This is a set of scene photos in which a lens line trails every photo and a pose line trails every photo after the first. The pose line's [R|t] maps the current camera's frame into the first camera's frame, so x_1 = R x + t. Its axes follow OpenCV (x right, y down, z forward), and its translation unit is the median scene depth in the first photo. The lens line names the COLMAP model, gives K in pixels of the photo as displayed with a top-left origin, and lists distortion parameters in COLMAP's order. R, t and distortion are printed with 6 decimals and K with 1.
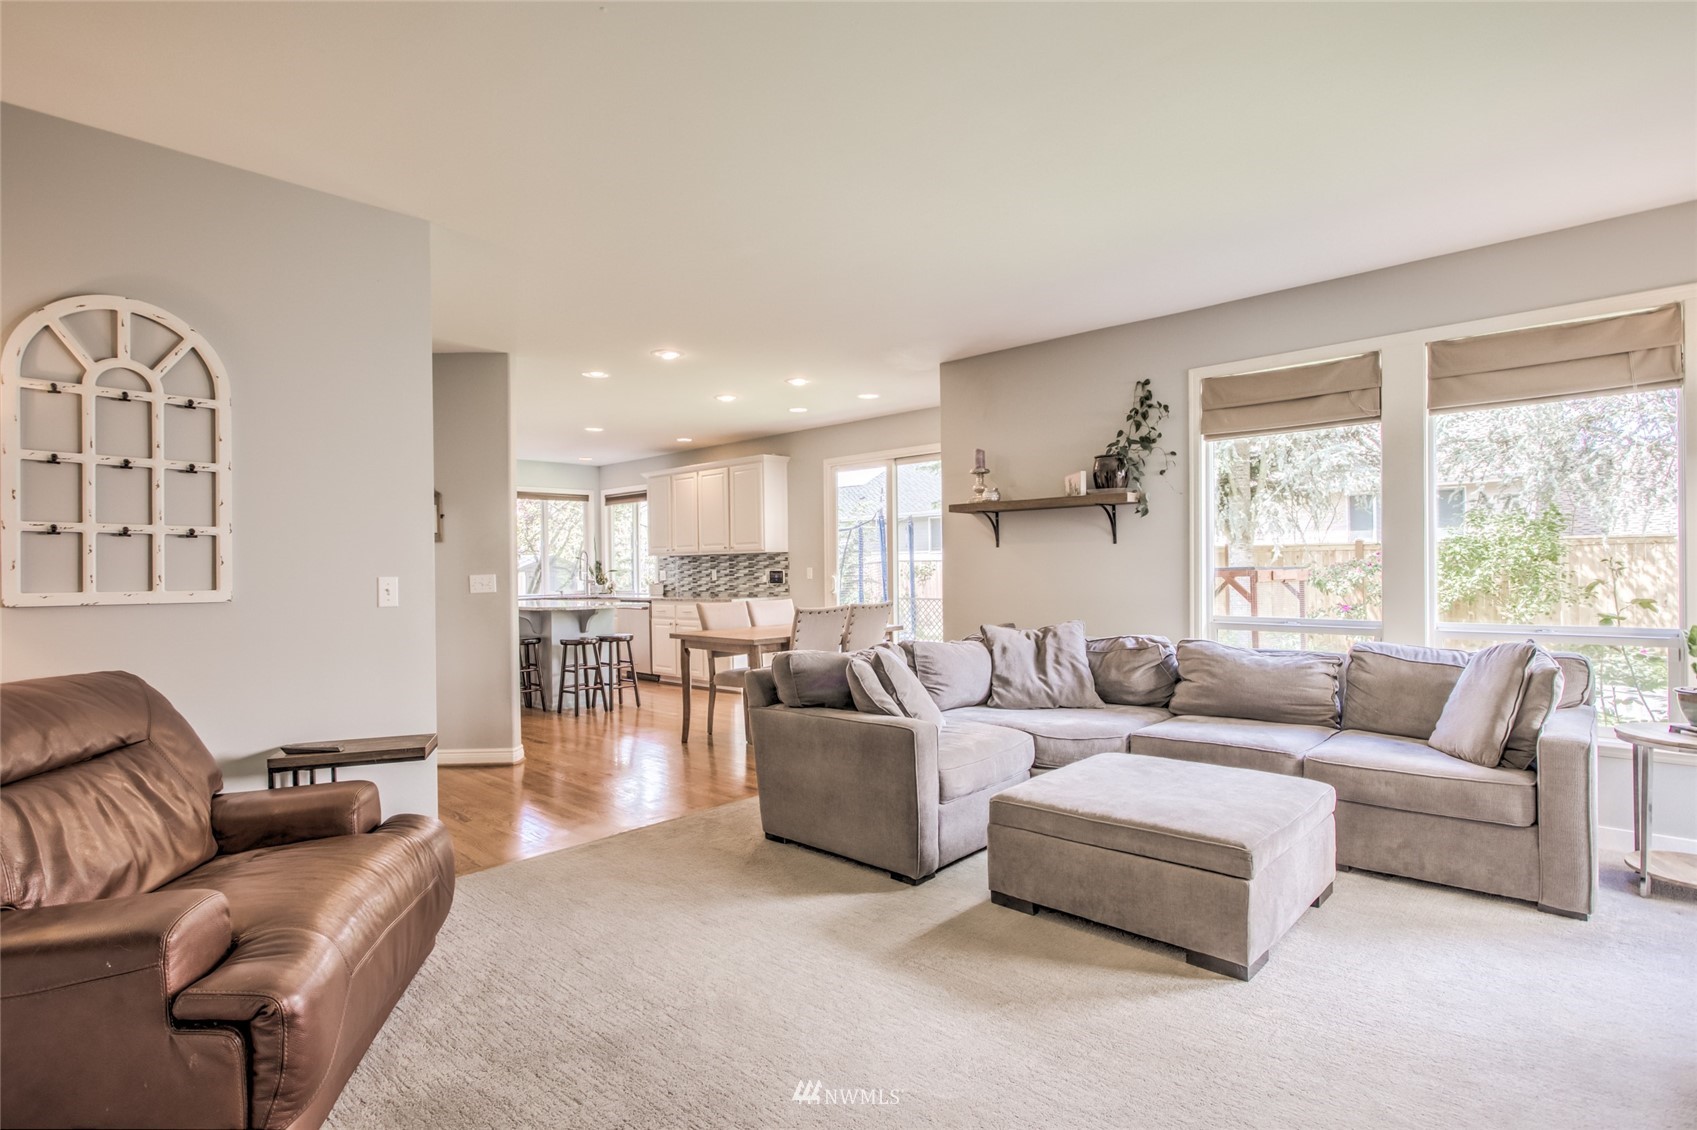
lens RADIAL K [[837.9, 0, 843.7], [0, 837.9, 579.2], [0, 0, 1]] dist [-0.007727, 0.001260]
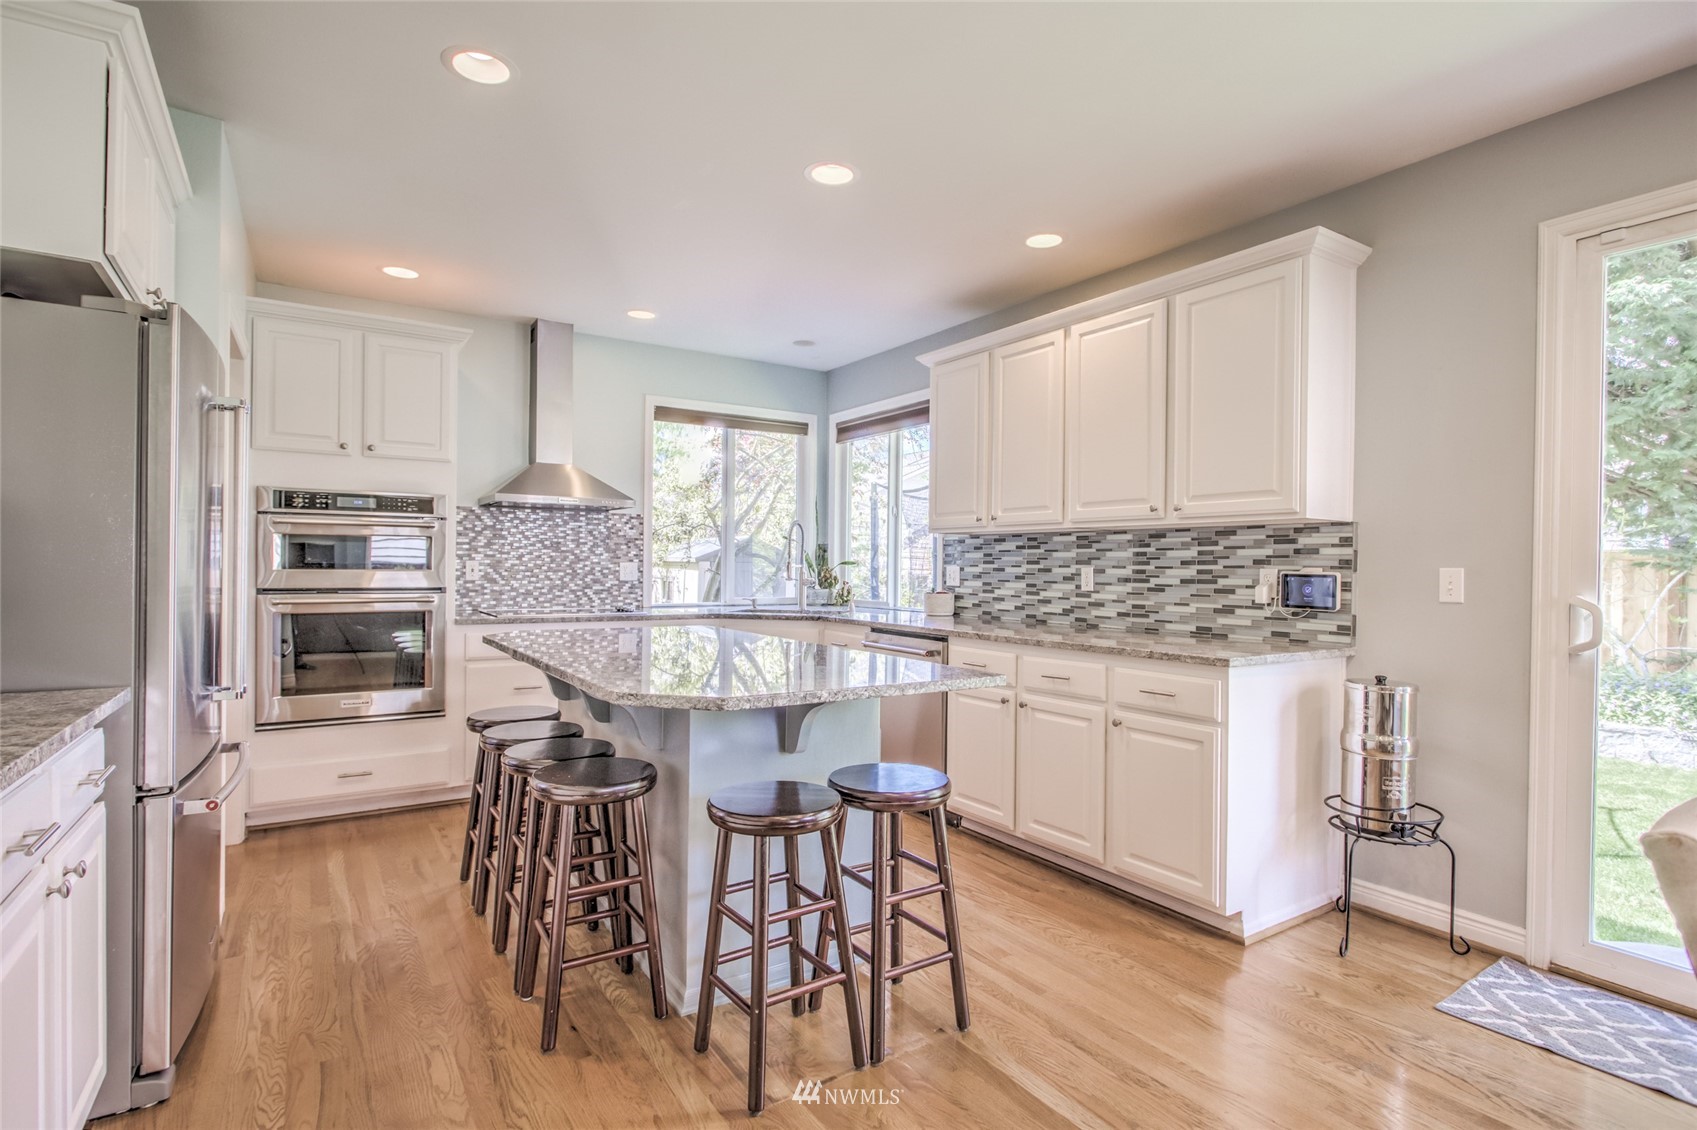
lens RADIAL K [[837.9, 0, 839.2], [0, 837.9, 569.2], [0, 0, 1]] dist [-0.007727, 0.001260]
pose [[0.968919, 0.025832, -0.246027, -0.179164], [-0.027412, 0.999620, -0.003002, -0.005192], [0.245856, 0.009653, 0.969258, 0.576812]]
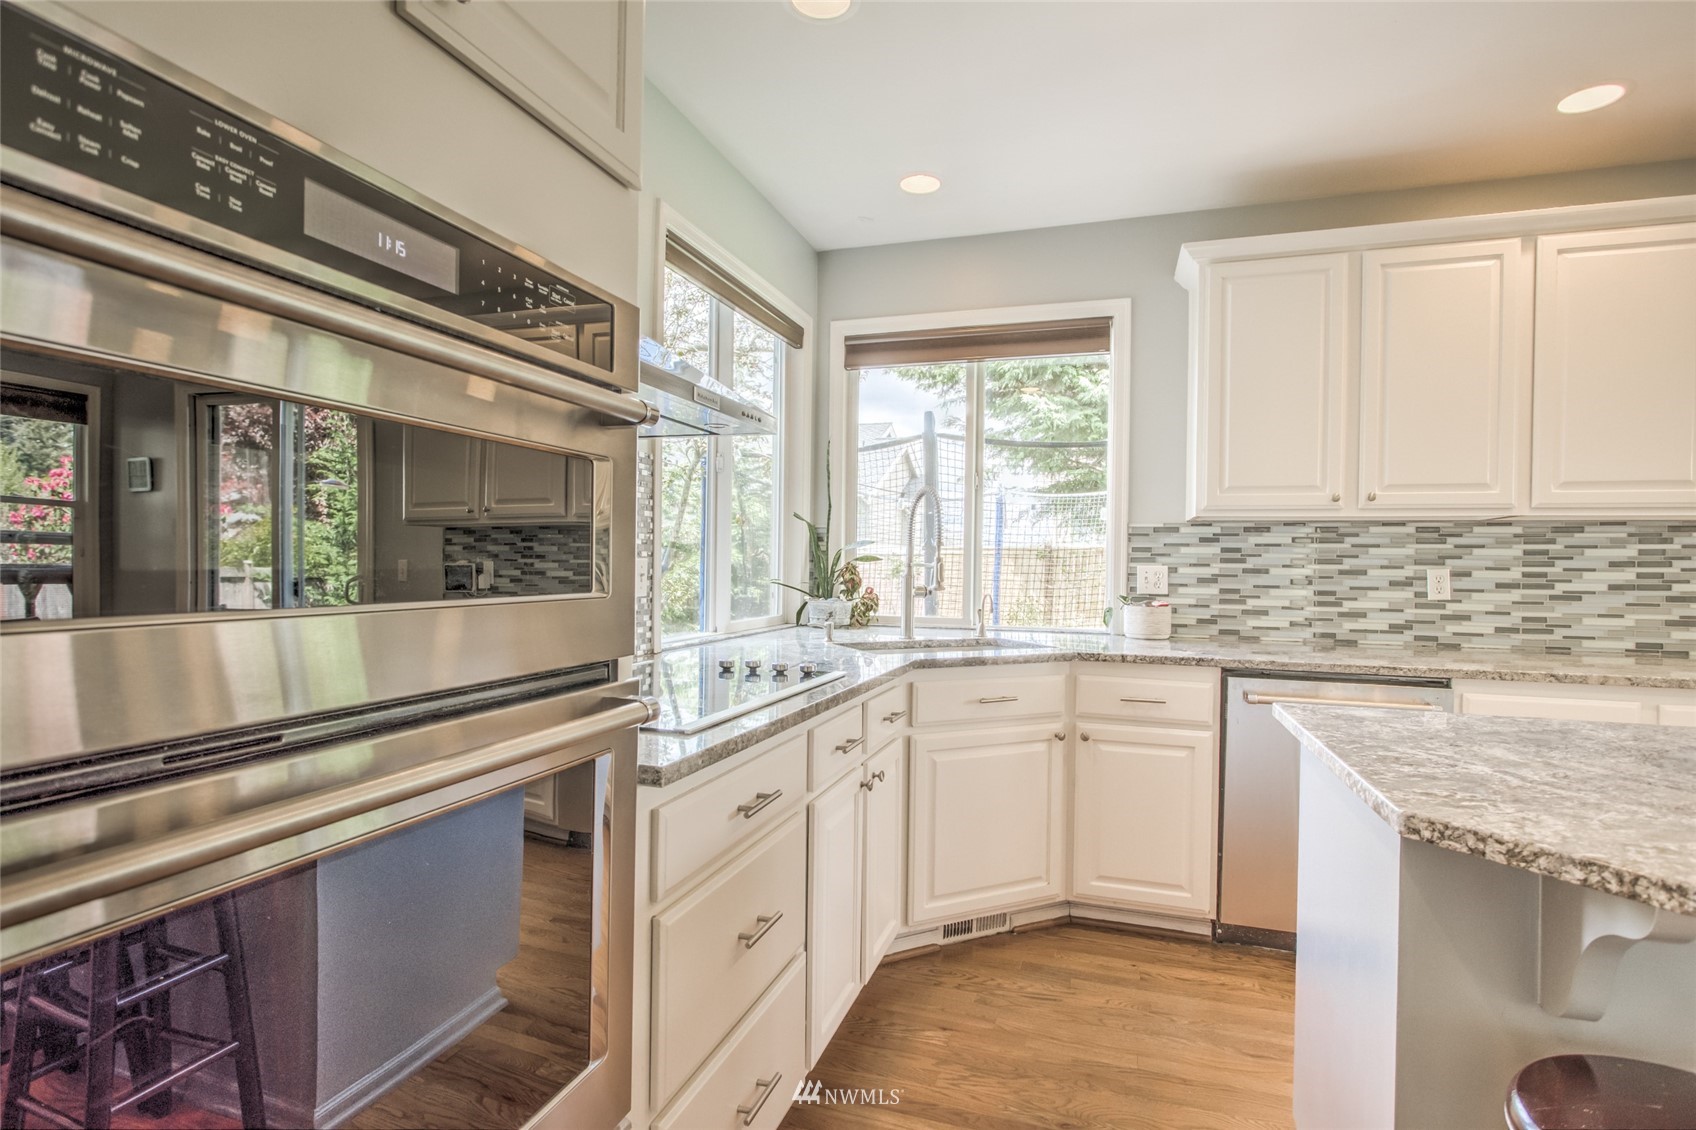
lens RADIAL K [[837.4, 0, 848.6], [0, 837.4, 570.3], [0, 0, 1]] dist [-0.007727, 0.001260]
pose [[0.906308, 0.024792, 0.421890, -0.516838], [-0.022552, 0.999693, -0.010300, -0.001771], [-0.422016, -0.000179, 0.906588, 0.836939]]
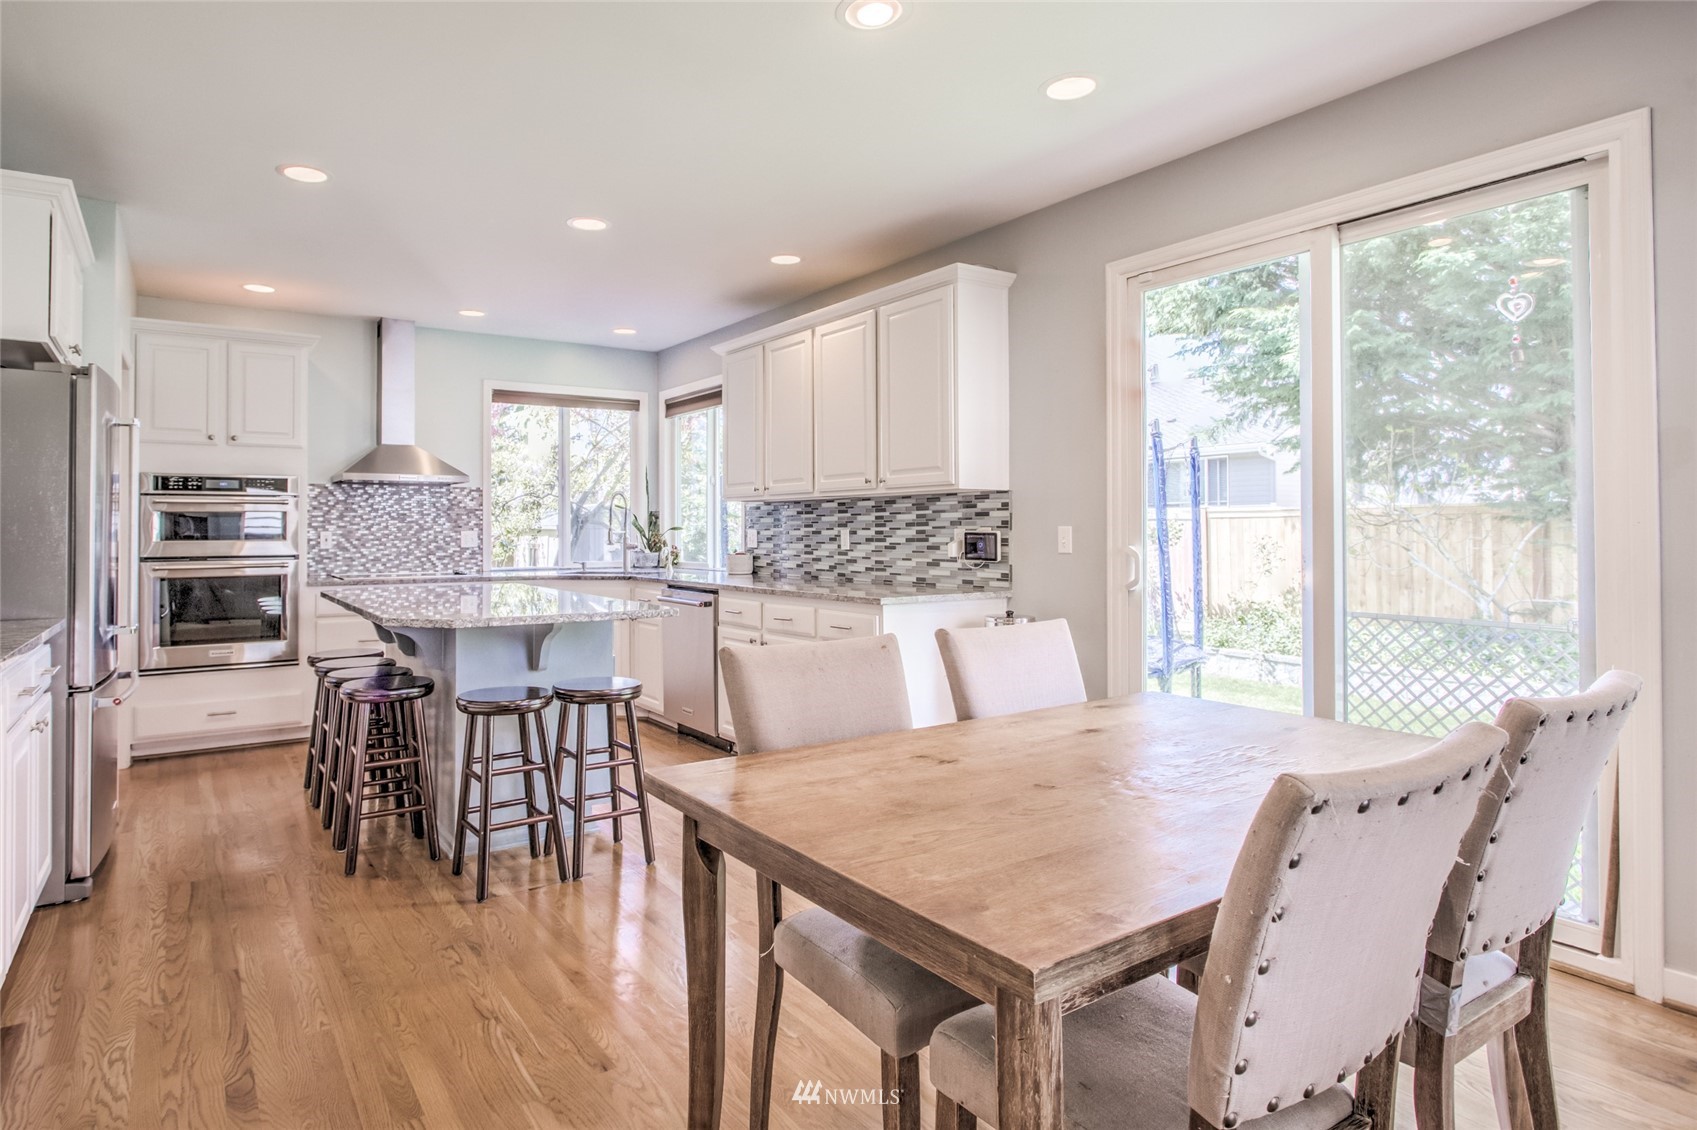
lens RADIAL K [[929.7, 0, 760.7], [0, 929.7, 517.1], [0, 0, 1]] dist [-0.014997, 0.005292]
pose [[0.967169, 0.006896, -0.254039, -0.065245], [-0.012819, 0.999683, -0.021667, -0.005641], [0.253809, 0.024212, 0.966951, 0.470081]]
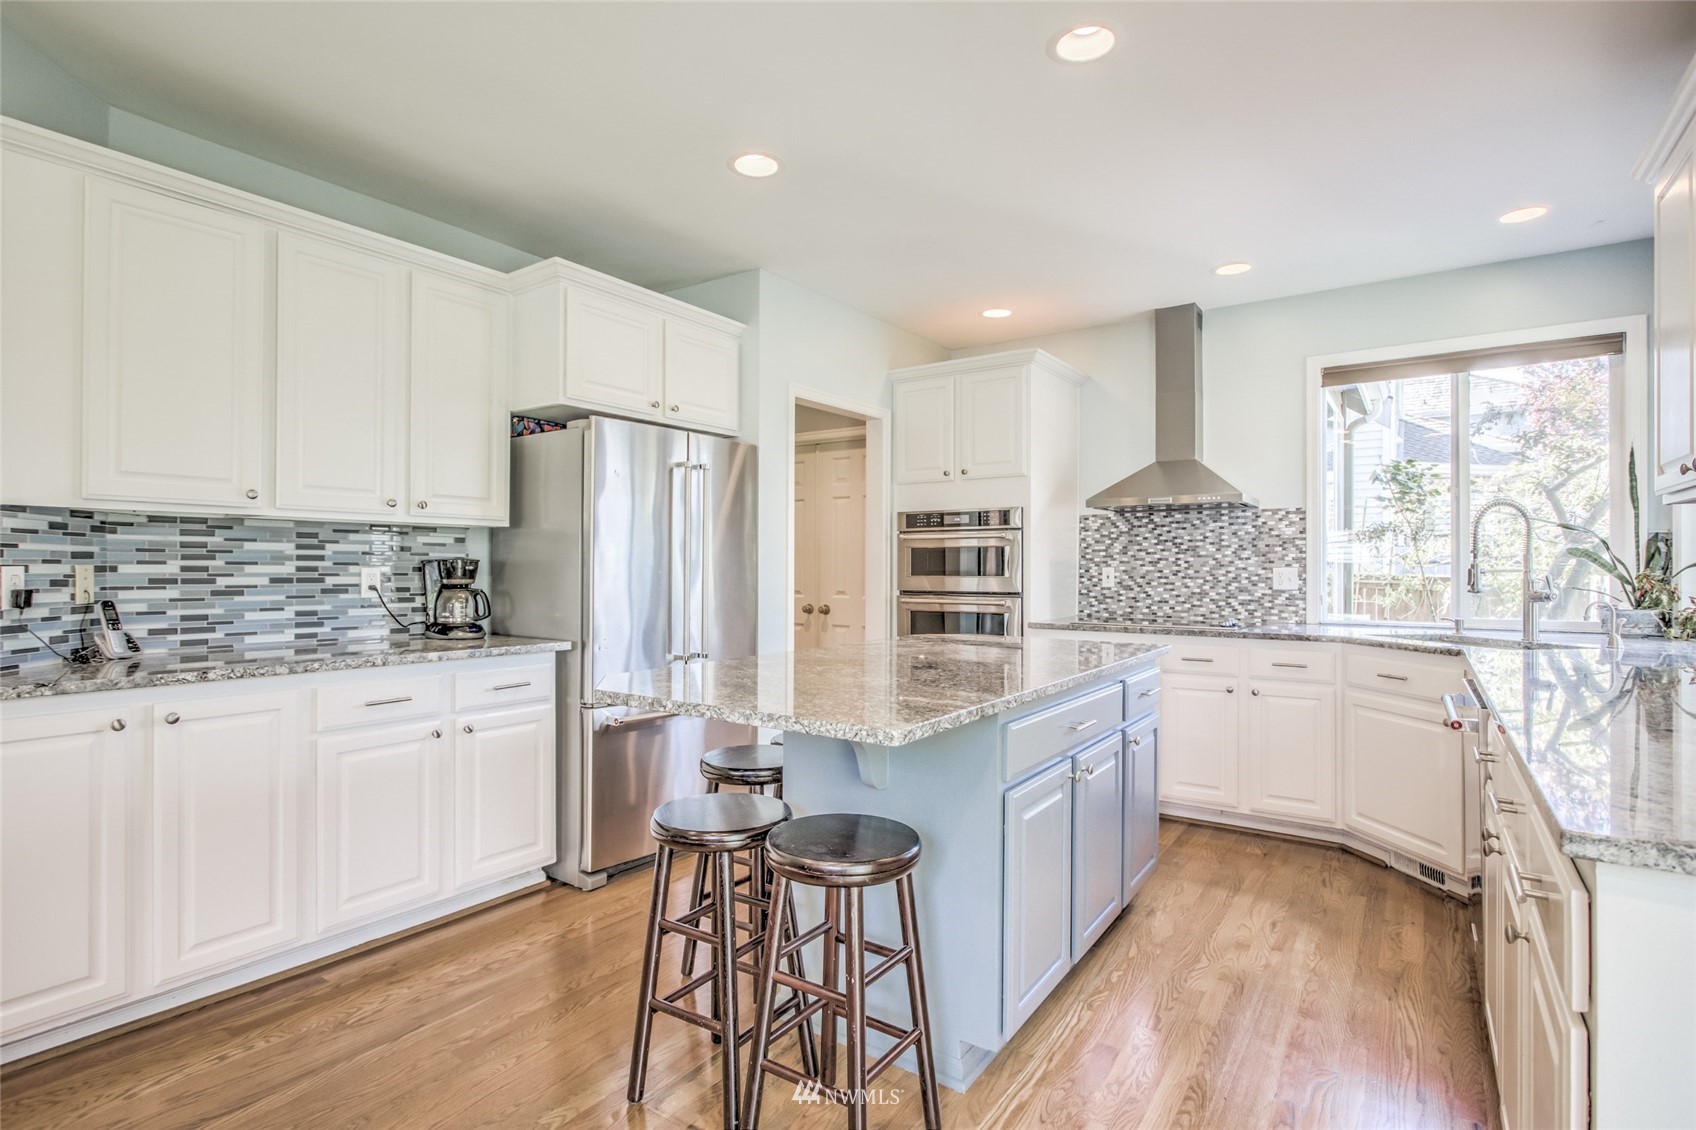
lens RADIAL K [[837.4, 0, 847.7], [0, 837.4, 566.4], [0, 0, 1]] dist [-0.007727, 0.001260]
pose [[0.151561, 0.012489, -0.988369, -0.032999], [-0.014636, 0.999839, 0.010390, -0.009562], [0.988339, 0.012891, 0.151720, 0.788516]]
